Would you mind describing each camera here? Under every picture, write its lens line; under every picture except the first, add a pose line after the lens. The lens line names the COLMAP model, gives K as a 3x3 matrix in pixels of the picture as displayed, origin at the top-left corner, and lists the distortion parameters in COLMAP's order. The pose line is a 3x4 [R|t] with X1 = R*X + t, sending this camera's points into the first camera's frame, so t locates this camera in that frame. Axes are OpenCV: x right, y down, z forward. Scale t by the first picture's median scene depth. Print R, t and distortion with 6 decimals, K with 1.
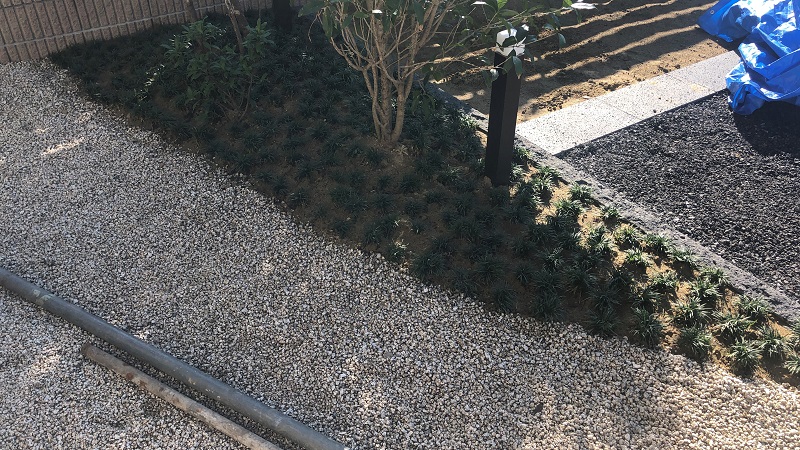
lens RADIAL K [[624.6, 0, 400.5], [0, 624.6, 223.2], [0, 0, 1]] dist [0.011223, 0.006453]
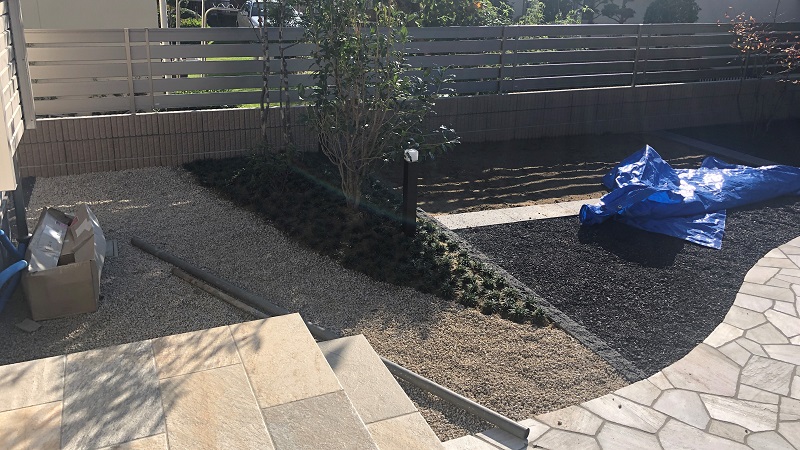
lens RADIAL K [[624.6, 0, 399.4], [0, 624.6, 226.1], [0, 0, 1]] dist [0.011223, 0.006453]
pose [[0.985142, 0.087788, -0.147607, 0.354453], [-0.125382, 0.954990, -0.268838, 0.350575], [0.117363, 0.283351, 0.951808, -0.622610]]
